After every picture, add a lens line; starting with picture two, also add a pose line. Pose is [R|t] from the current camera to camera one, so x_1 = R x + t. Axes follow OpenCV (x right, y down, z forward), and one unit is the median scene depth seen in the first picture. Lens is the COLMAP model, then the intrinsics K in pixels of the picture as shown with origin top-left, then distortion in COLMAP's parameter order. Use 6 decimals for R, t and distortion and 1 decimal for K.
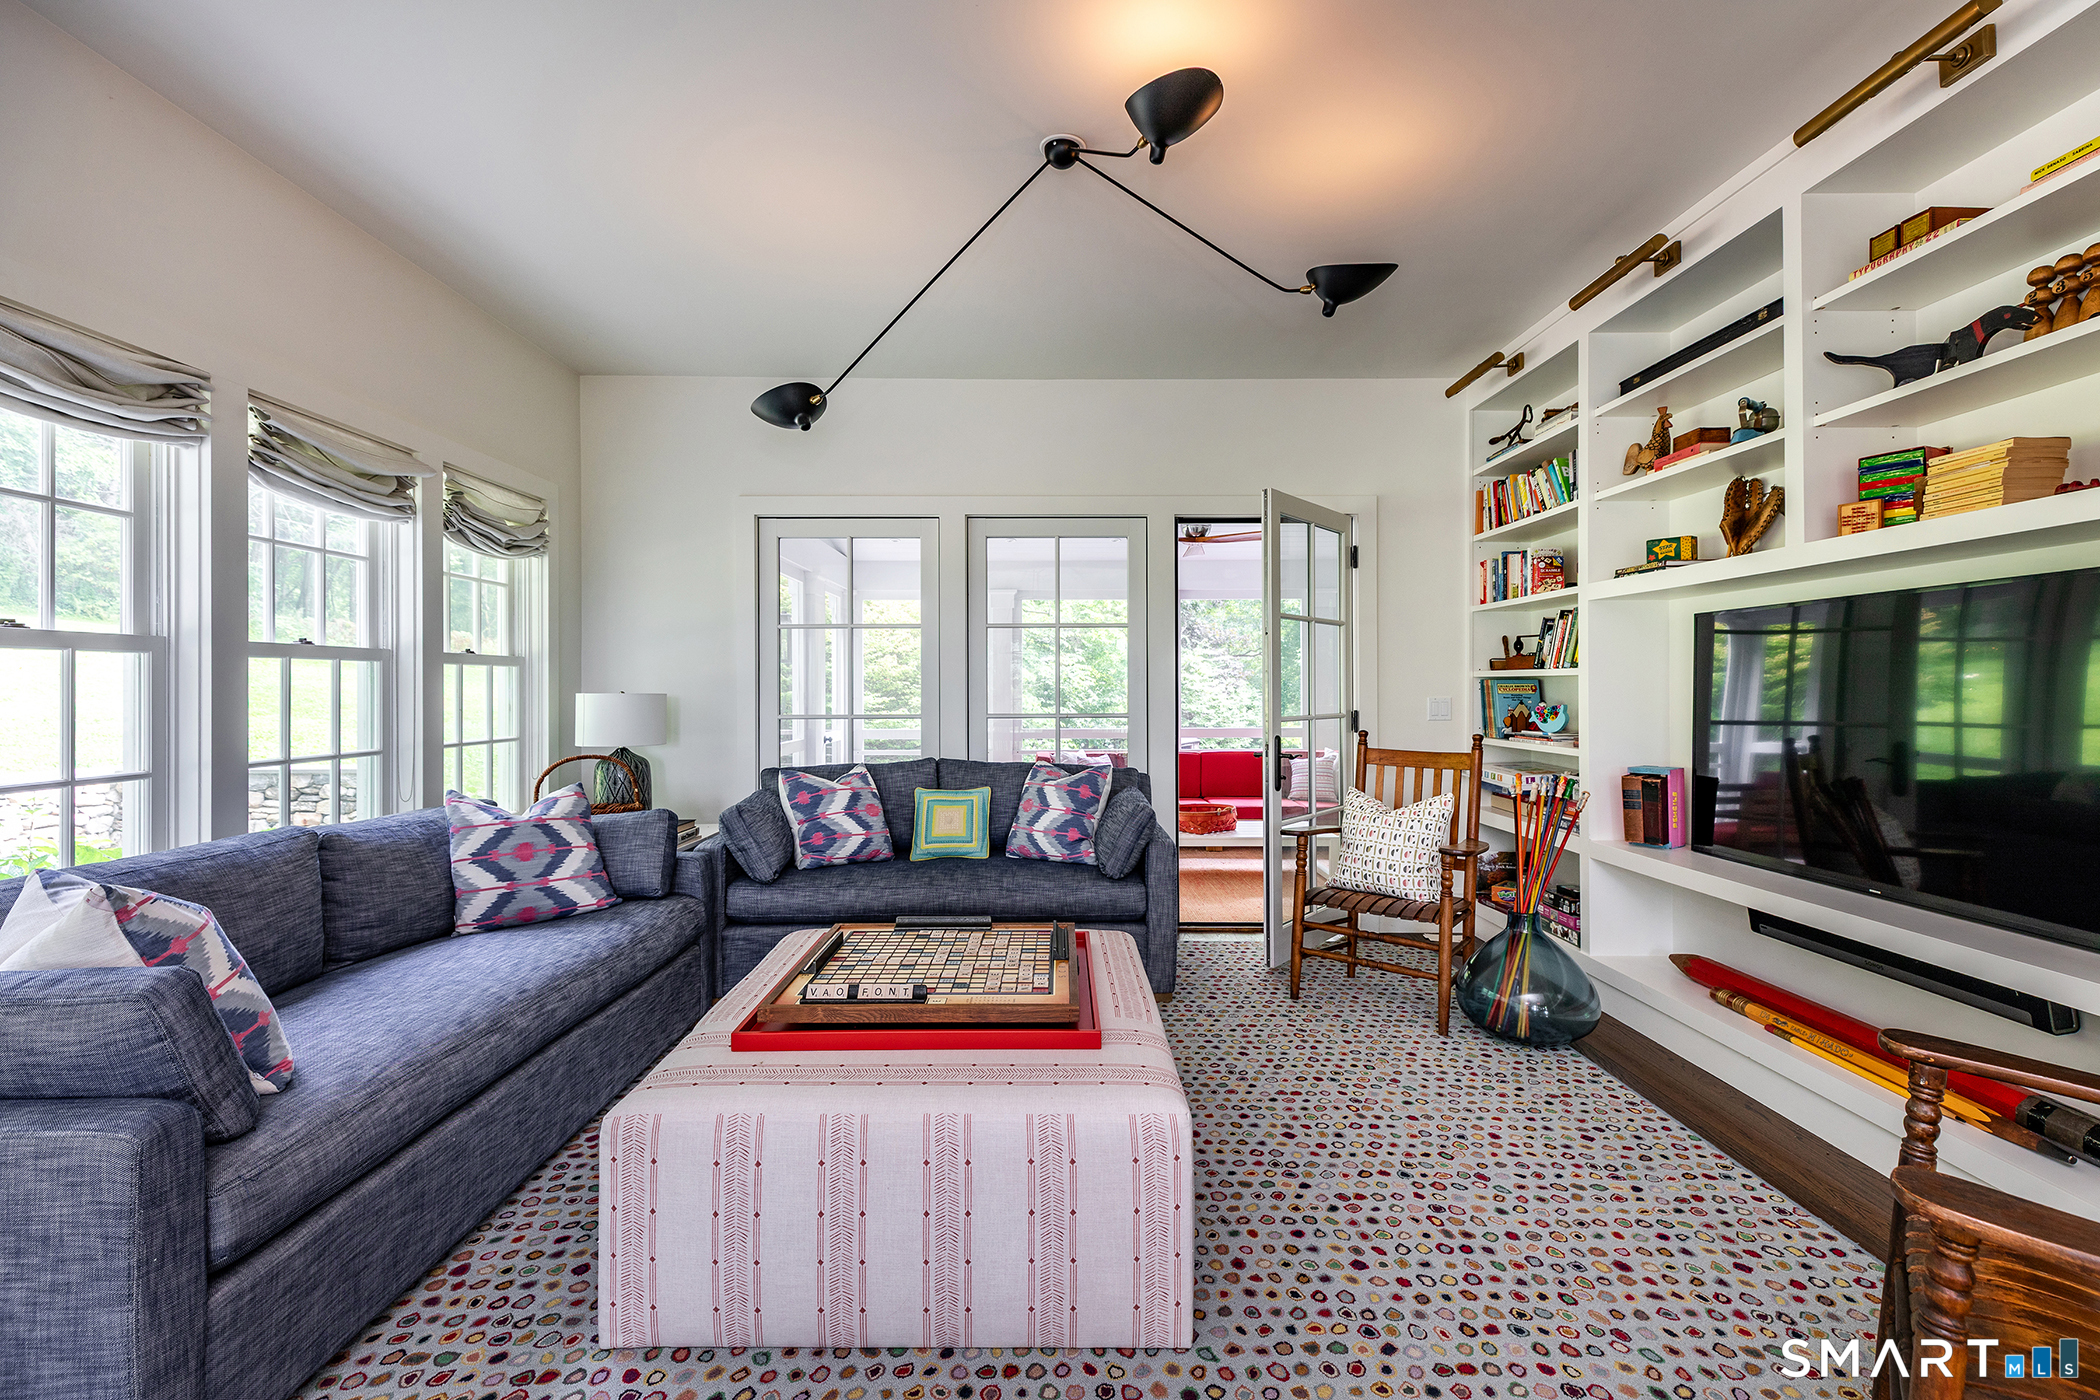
lens RADIAL K [[962.5, 0, 1048.1], [0, 962.5, 690.5], [0, 0, 1]] dist [-0.000096, -0.000003]
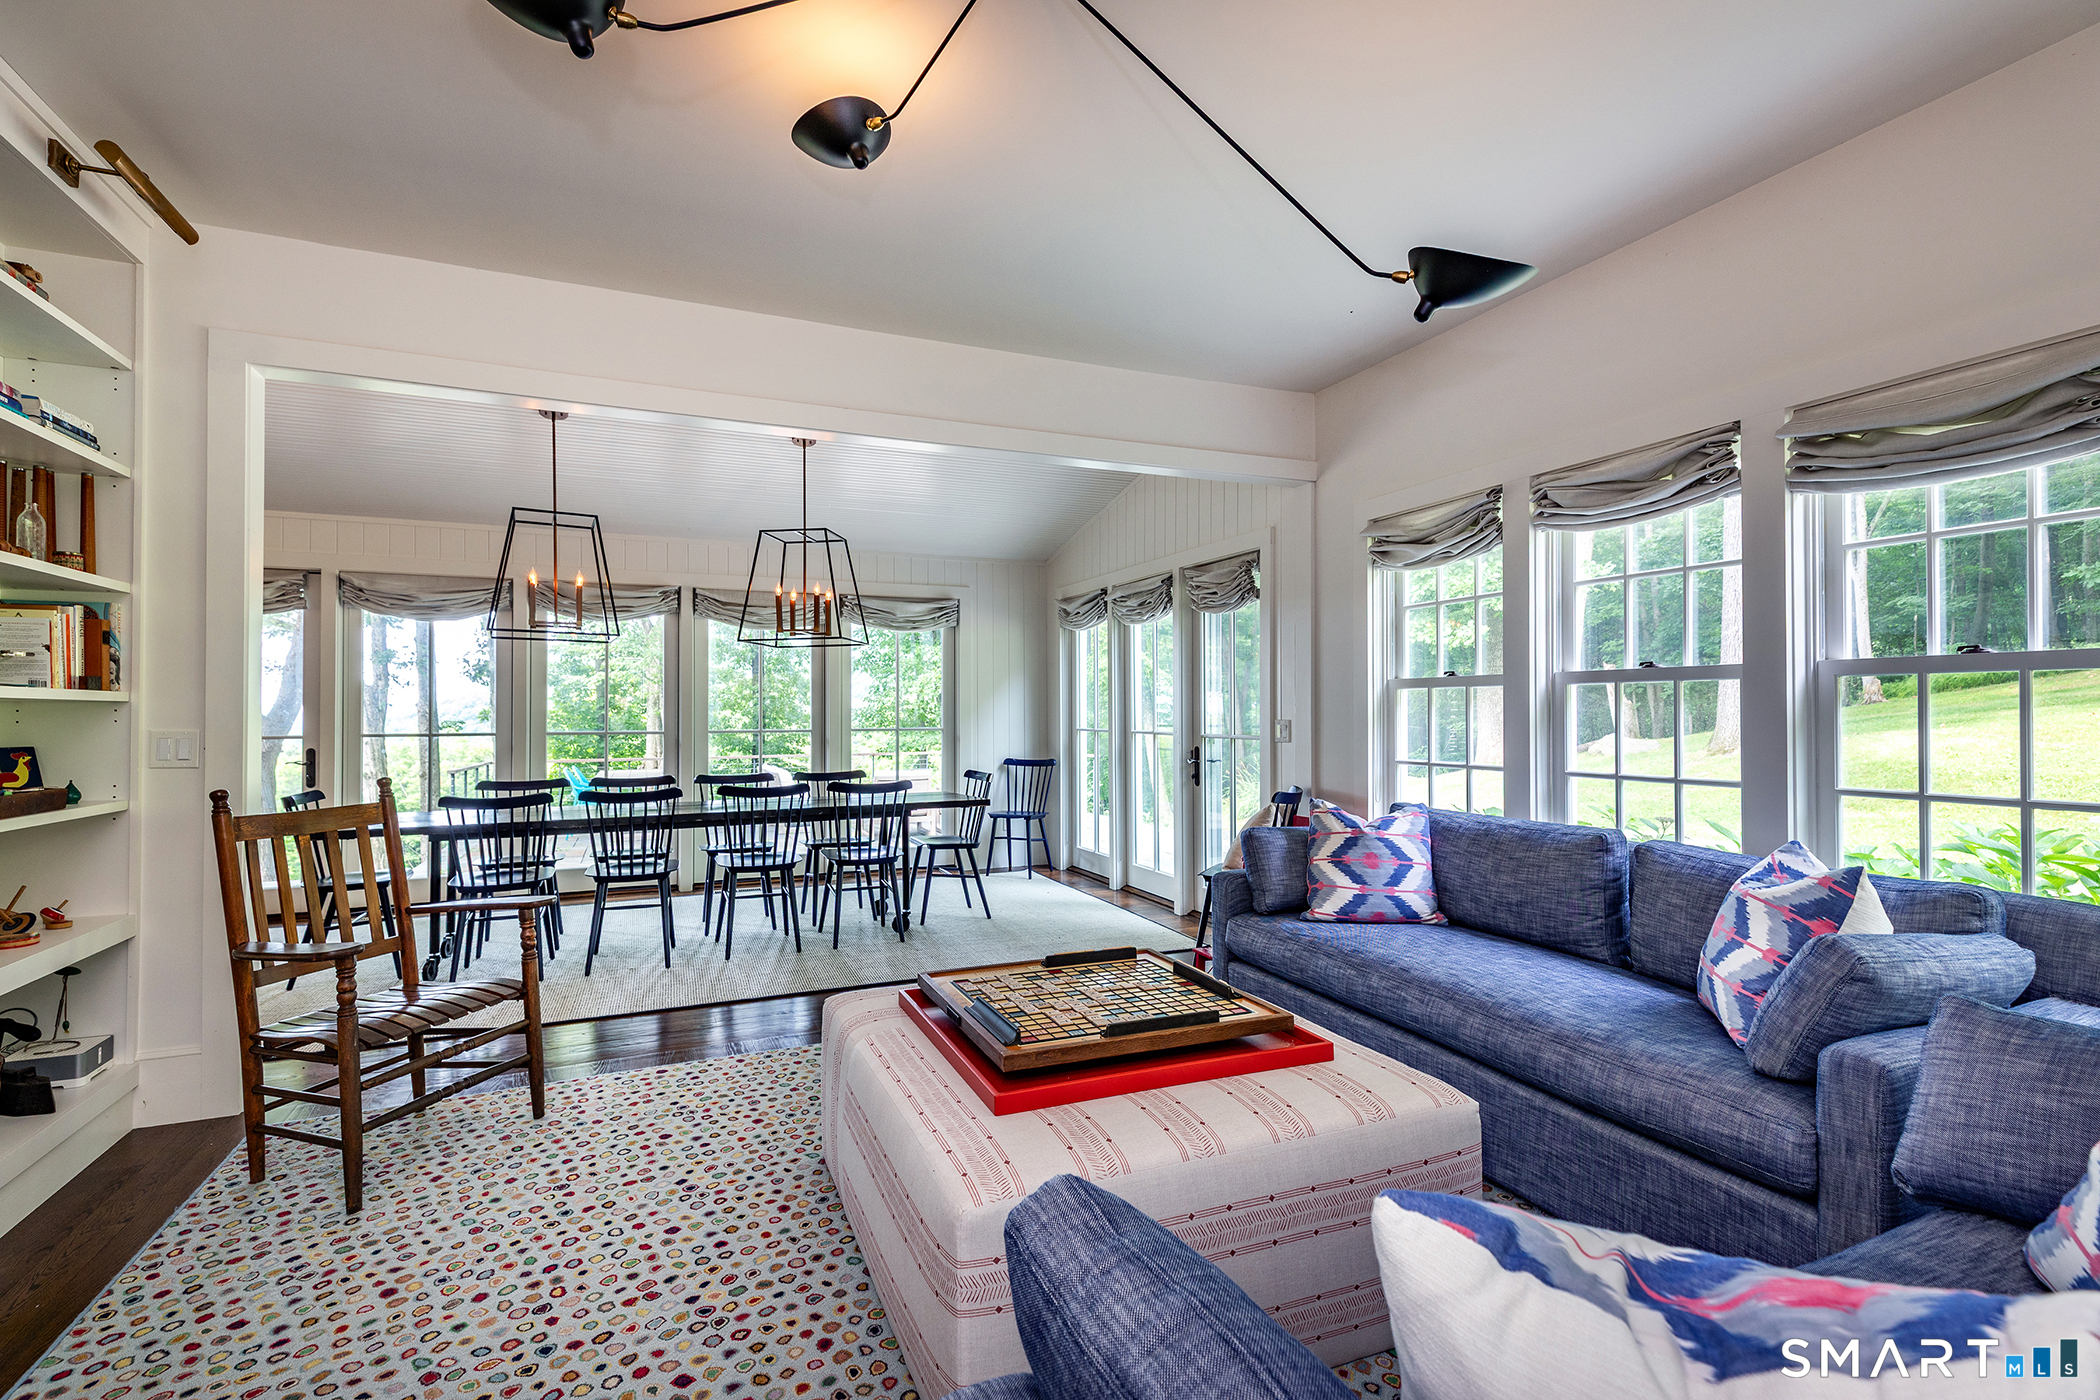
lens RADIAL K [[986.5, 0, 1036.6], [0, 986.5, 710.5], [0, 0, 1]] dist [0.029837, -0.001050]
pose [[-0.928955, 0.006050, -0.370143, 0.323345], [0.006178, 0.999981, 0.000840, -0.005097], [0.370141, -0.001506, -0.928975, 2.030925]]
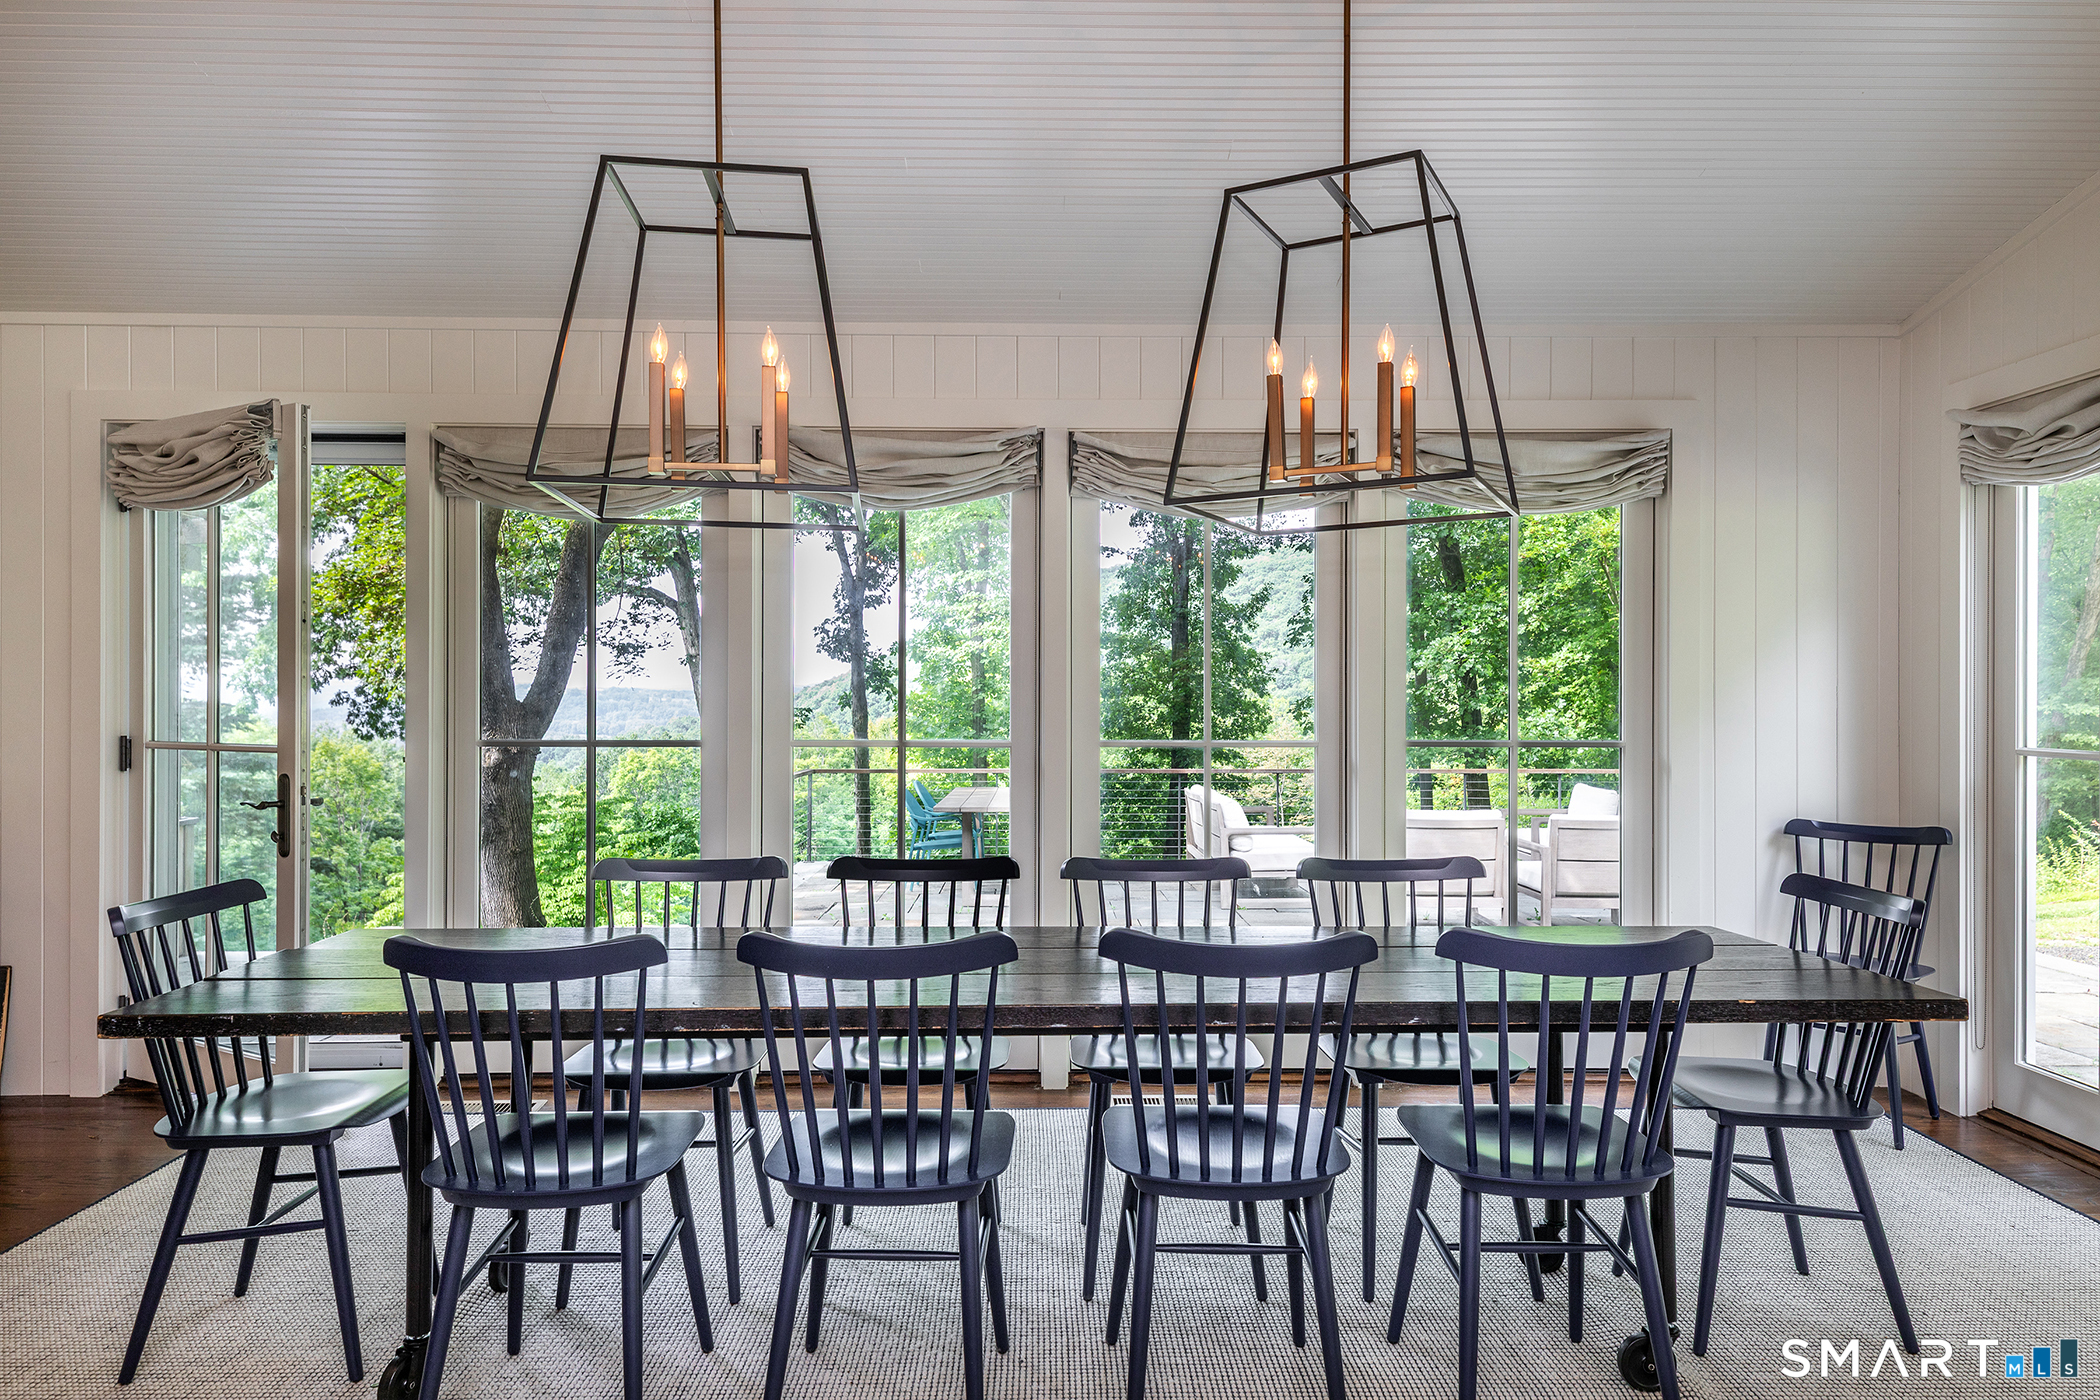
lens RADIAL K [[1441.4, 0, 1047.5], [0, 1441.4, 700.2], [0, 0, 1]] dist [-0.000680, 0.000018]
pose [[-0.999911, -0.000844, -0.013343, 0.315528], [-0.000874, 0.999997, 0.002307, -0.005377], [0.013341, 0.002319, -0.999908, 1.930629]]
